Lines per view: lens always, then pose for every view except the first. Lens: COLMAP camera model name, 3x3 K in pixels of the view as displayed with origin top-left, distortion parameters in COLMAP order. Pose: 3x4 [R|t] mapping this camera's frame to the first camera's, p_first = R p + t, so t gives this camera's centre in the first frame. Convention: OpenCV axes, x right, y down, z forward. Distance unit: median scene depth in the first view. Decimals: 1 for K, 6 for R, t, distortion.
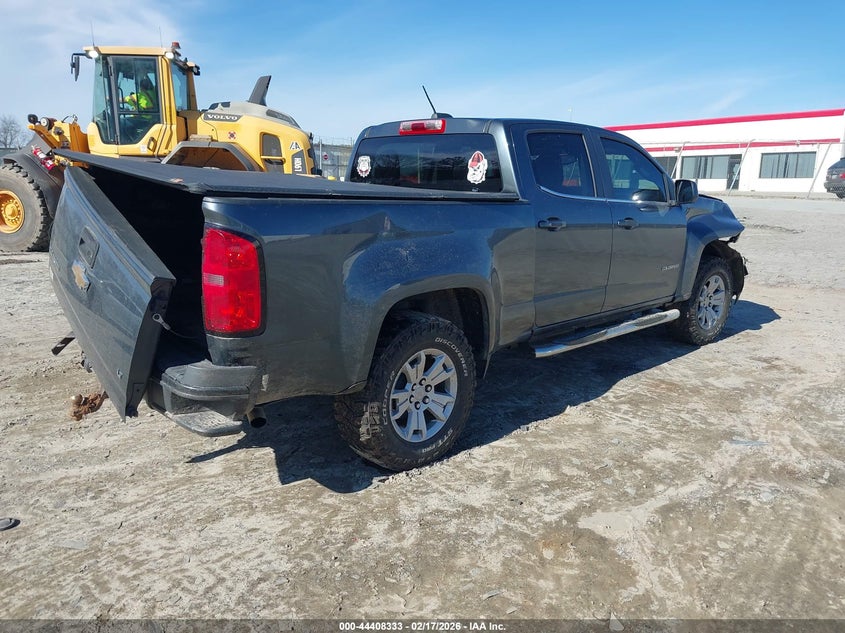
lens RADIAL K [[659.7, 0, 428.3], [0, 659.7, 315.8], [0, 0, 1]] dist [-0.002884, 0.002523]
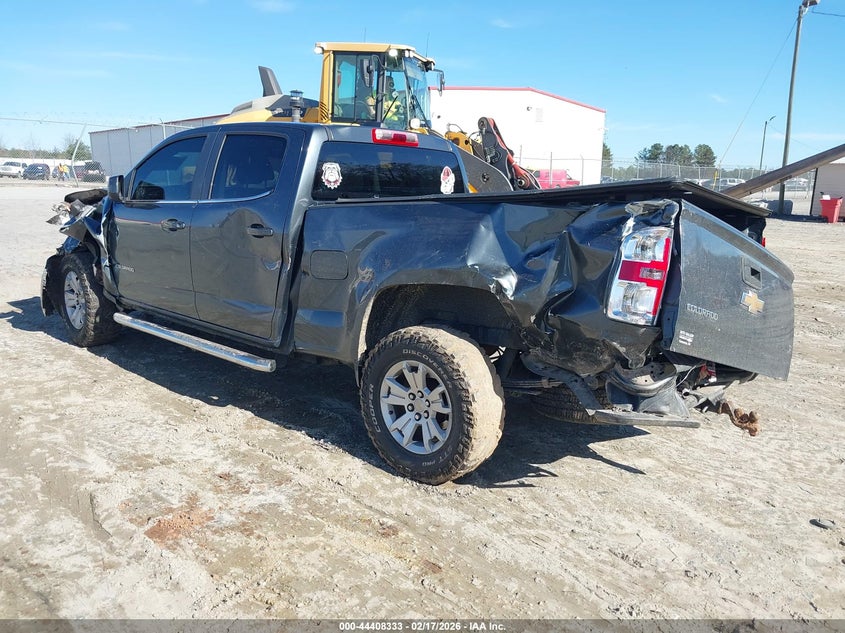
lens RADIAL K [[659.7, 0, 428.3], [0, 659.7, 315.8], [0, 0, 1]] dist [-0.002884, 0.002523]
pose [[-0.073997, -0.213648, 0.974104, -1.101529], [0.176516, 0.958553, 0.223646, -0.263000], [-0.981512, 0.188494, -0.033218, 1.119135]]
